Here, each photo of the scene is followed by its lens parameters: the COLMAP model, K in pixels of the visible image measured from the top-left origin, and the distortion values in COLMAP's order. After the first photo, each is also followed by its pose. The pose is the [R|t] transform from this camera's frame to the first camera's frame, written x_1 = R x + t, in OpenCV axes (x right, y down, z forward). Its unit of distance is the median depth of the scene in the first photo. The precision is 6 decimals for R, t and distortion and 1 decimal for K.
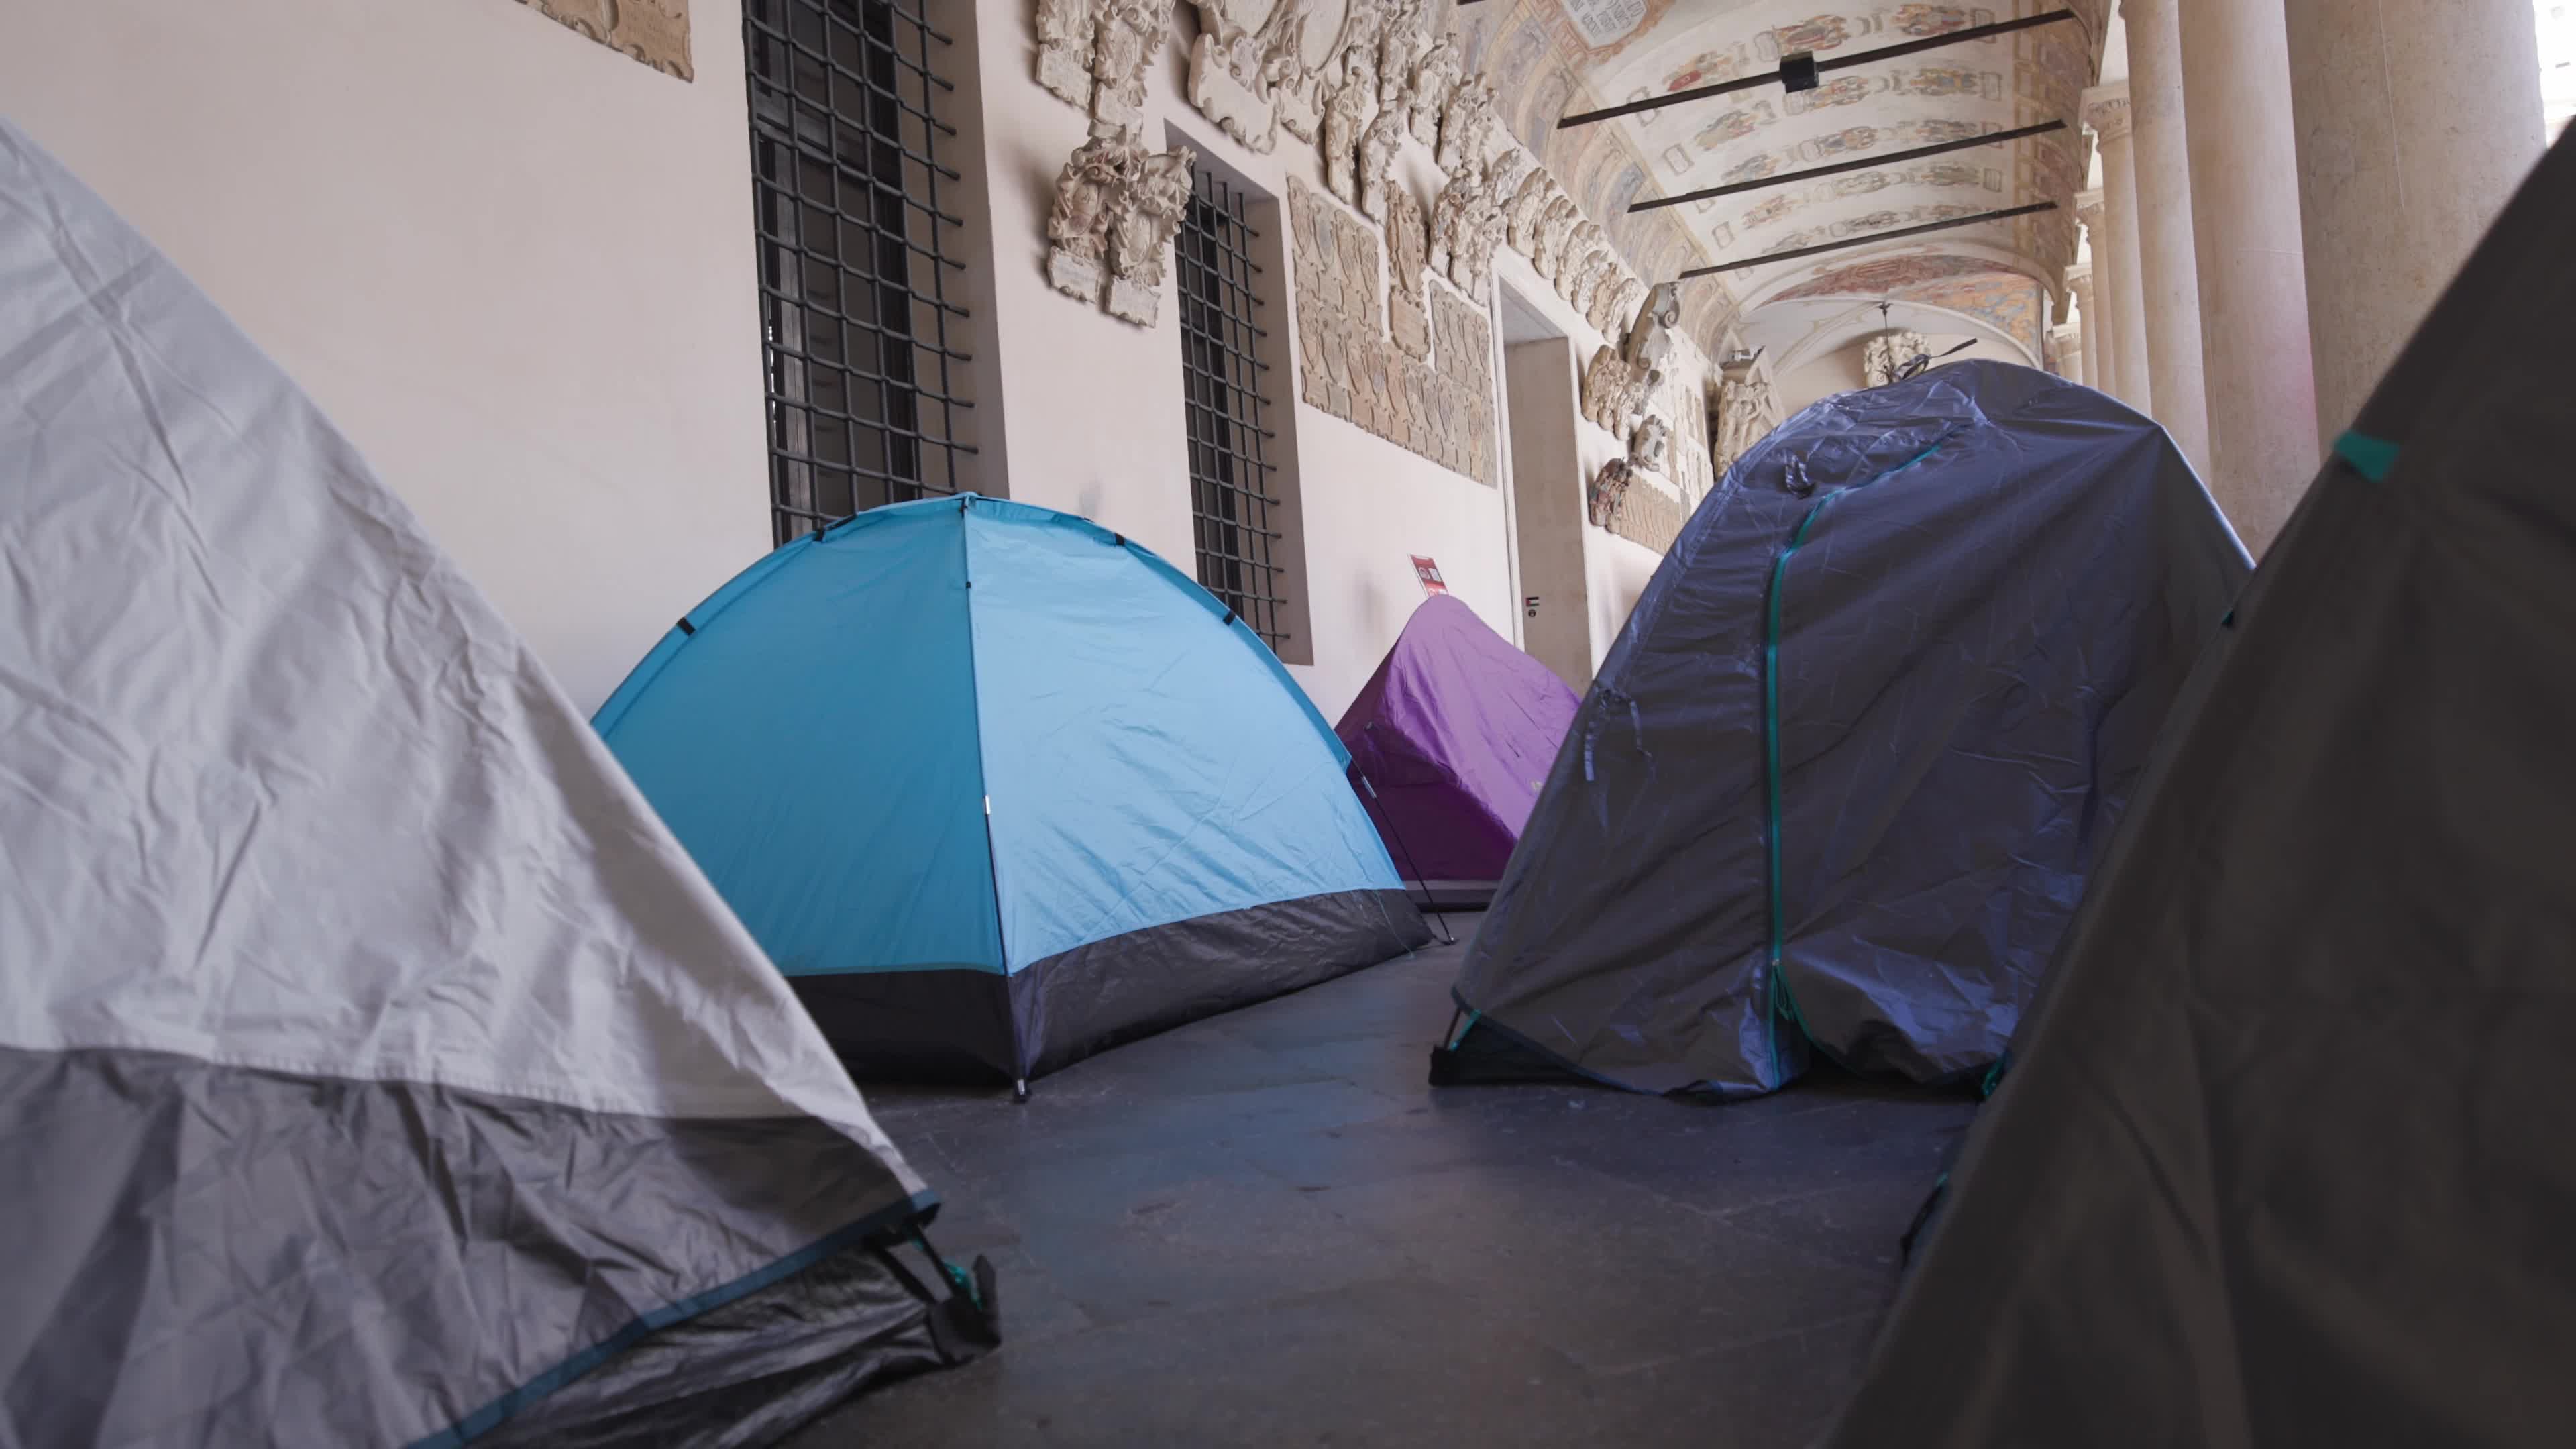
lens RADIAL K [[1676.7, 0, 1275.6], [0, 1676.7, 711.2], [0, 0, 1]] dist [-0.038969, 0.015089]
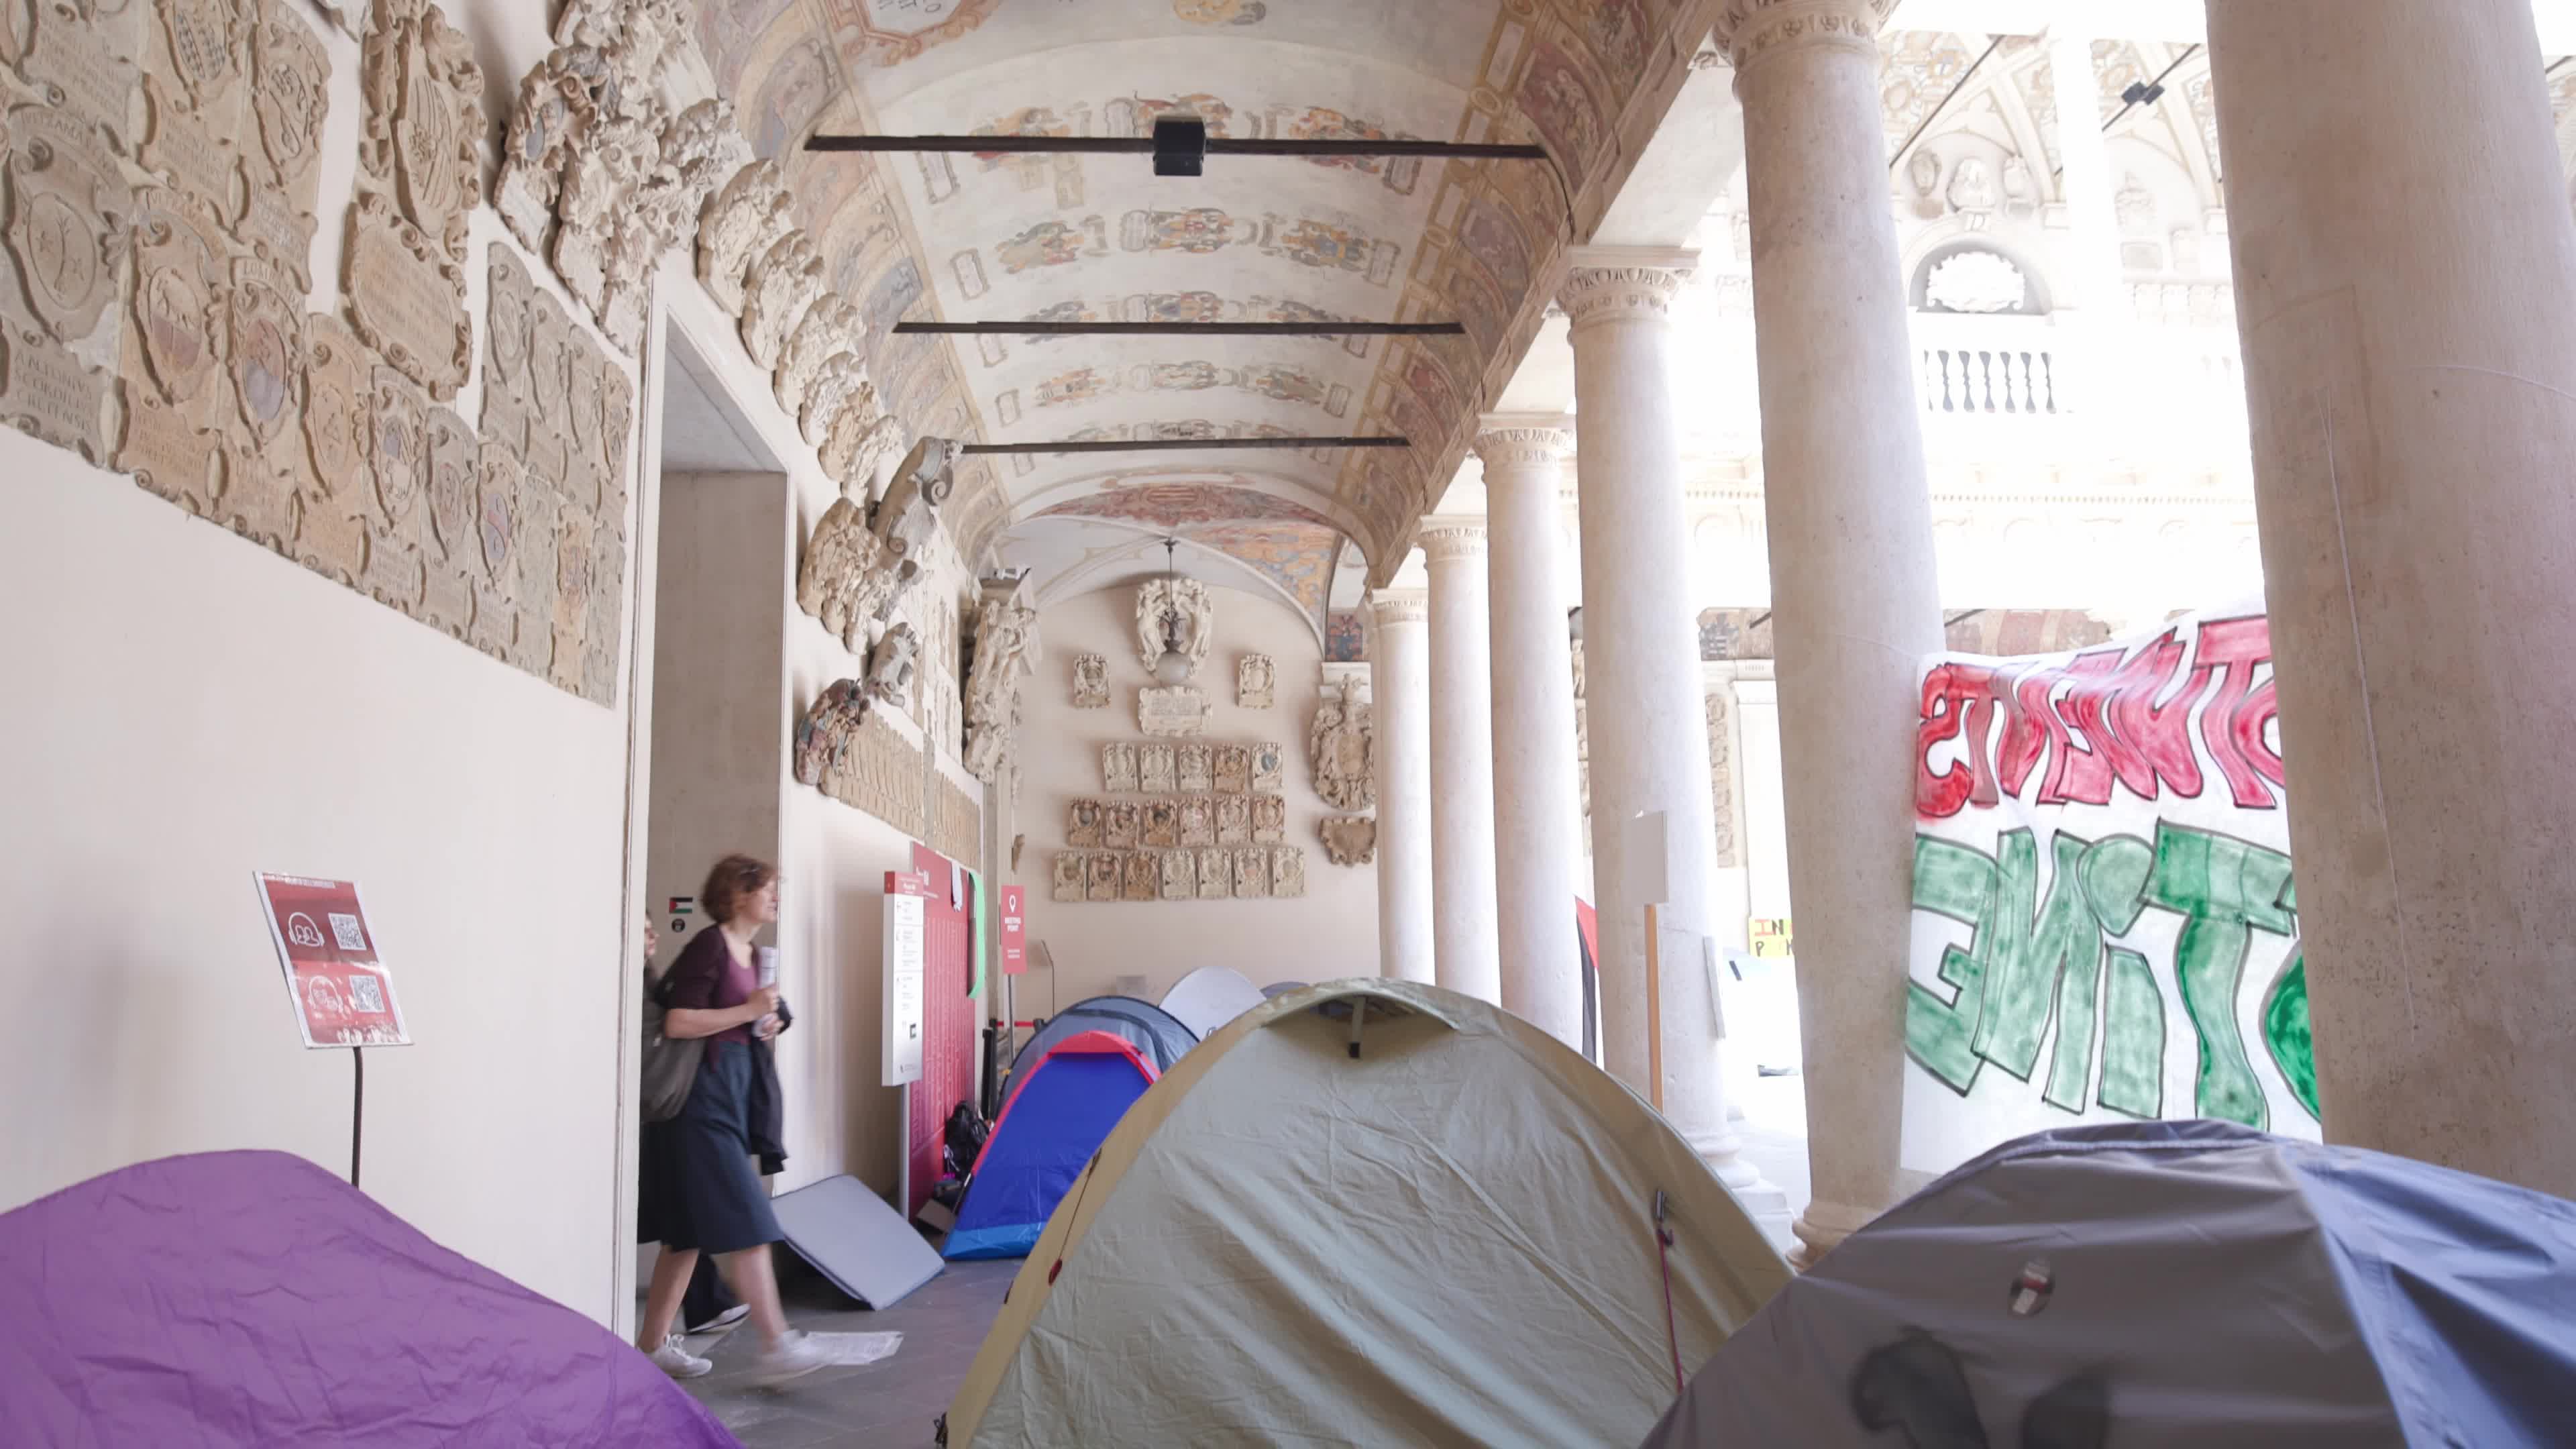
lens RADIAL K [[1676.7, 0, 1317.4], [0, 1676.7, 722.5], [0, 0, 1]] dist [-0.038969, 0.015089]
pose [[0.876388, 0.112252, 0.468341, 0.064895], [-0.049377, 0.988276, -0.144474, -0.051789], [-0.479067, 0.103490, 0.871656, 0.359905]]
